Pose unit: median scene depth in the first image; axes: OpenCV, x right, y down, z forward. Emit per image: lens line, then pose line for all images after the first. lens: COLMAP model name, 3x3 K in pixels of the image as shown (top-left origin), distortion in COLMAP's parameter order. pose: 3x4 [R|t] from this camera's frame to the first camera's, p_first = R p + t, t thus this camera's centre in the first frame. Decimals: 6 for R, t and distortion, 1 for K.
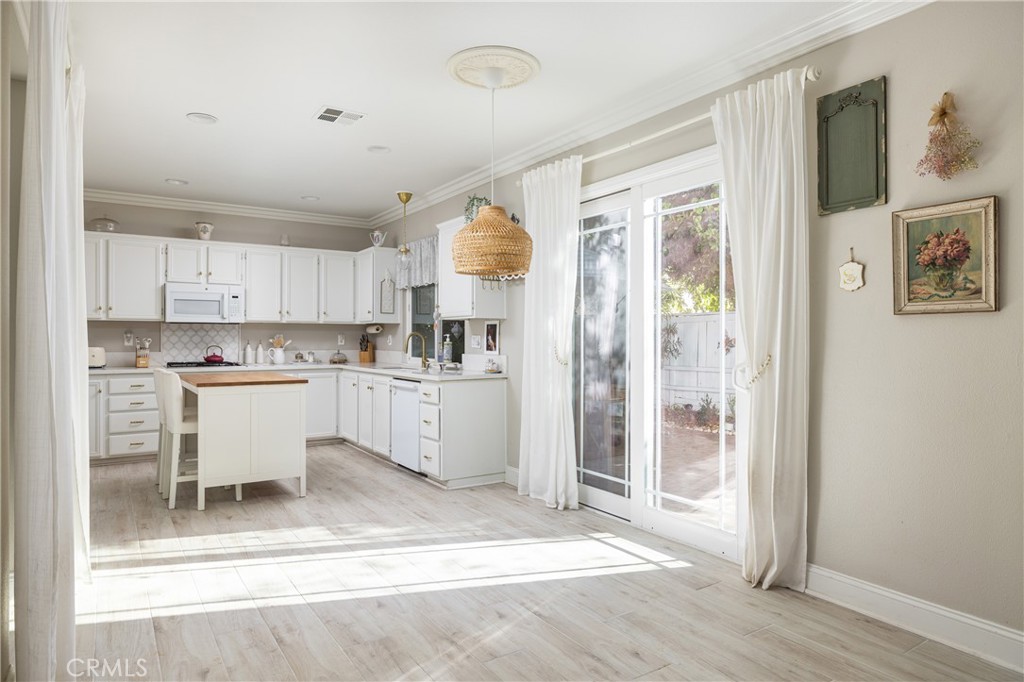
lens RADIAL K [[621.3, 0, 512.0], [0, 621.3, 341.0], [0, 0, 1]] dist [-0.018071, 0.000701]
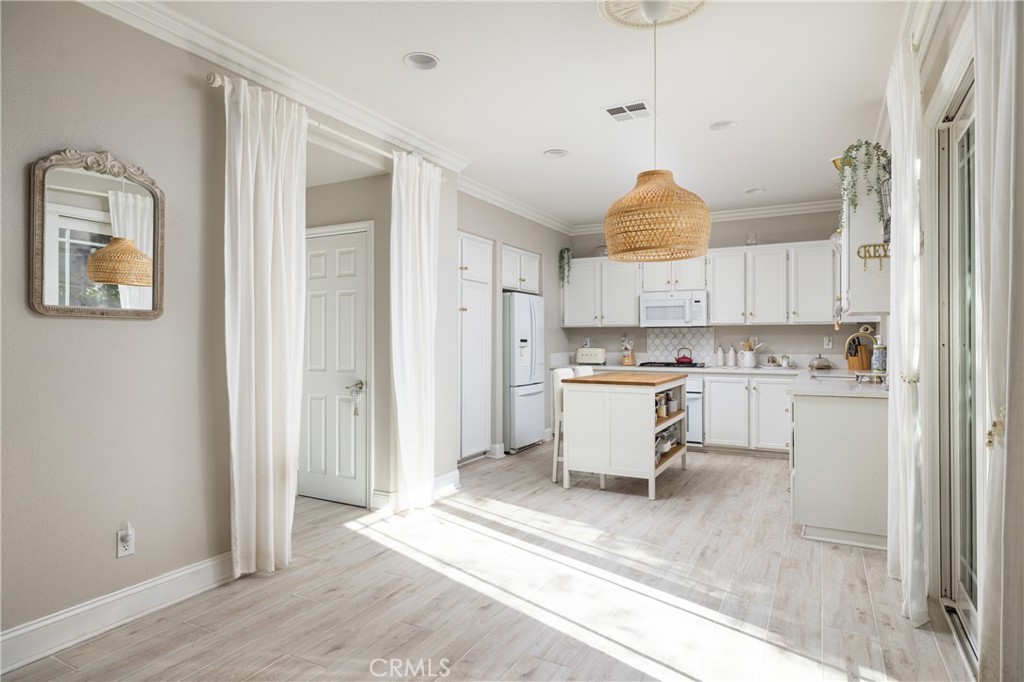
lens RADIAL K [[585.6, 0, 512.0], [0, 585.6, 341.0], [0, 0, 1]] dist [-0.000353, 0.000914]
pose [[0.475438, -0.001004, -0.879749, 0.276644], [-0.002128, 0.999995, -0.002292, -0.001455], [0.879747, 0.002962, 0.475434, 0.255256]]
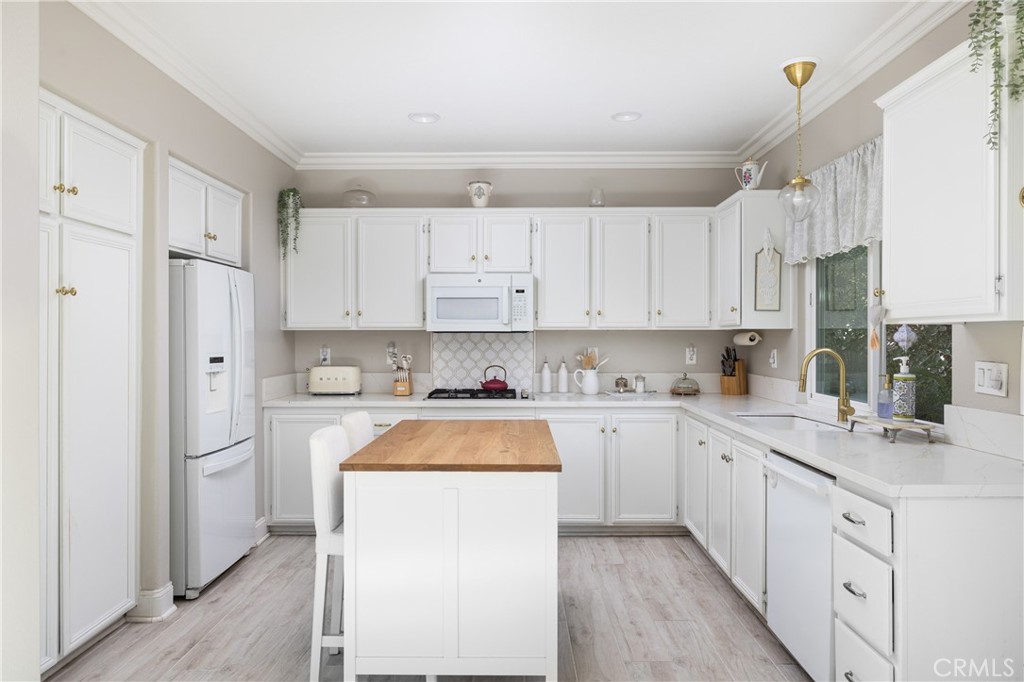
lens RADIAL K [[674.7, 0, 512.0], [0, 674.7, 341.0], [0, 0, 1]] dist [0.005332, 0.000340]
pose [[0.830855, 0.001191, -0.556488, -0.061727], [-0.000467, 0.999999, 0.001443, -0.020279], [0.556489, -0.000939, 0.830854, 0.411194]]
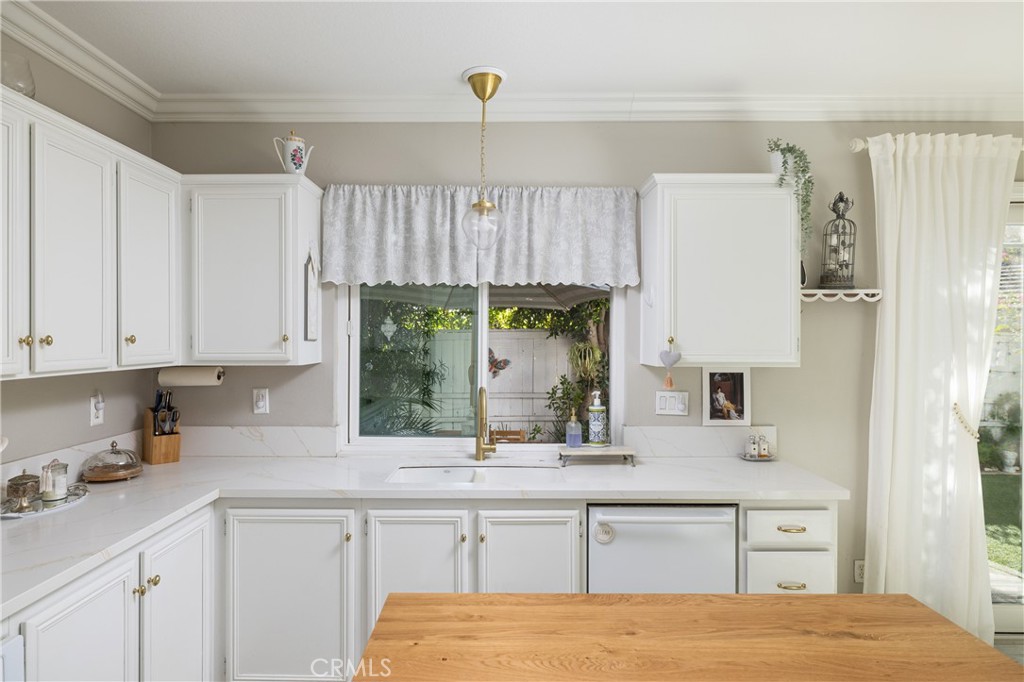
lens RADIAL K [[598.8, 0, 512.0], [0, 598.8, 341.0], [0, 0, 1]] dist [0.002480, 0.000673]
pose [[0.553947, -0.006701, 0.832525, -0.499232], [0.003375, 0.999977, 0.005803, -0.049998], [-0.832545, -0.000405, 0.553957, 0.714455]]
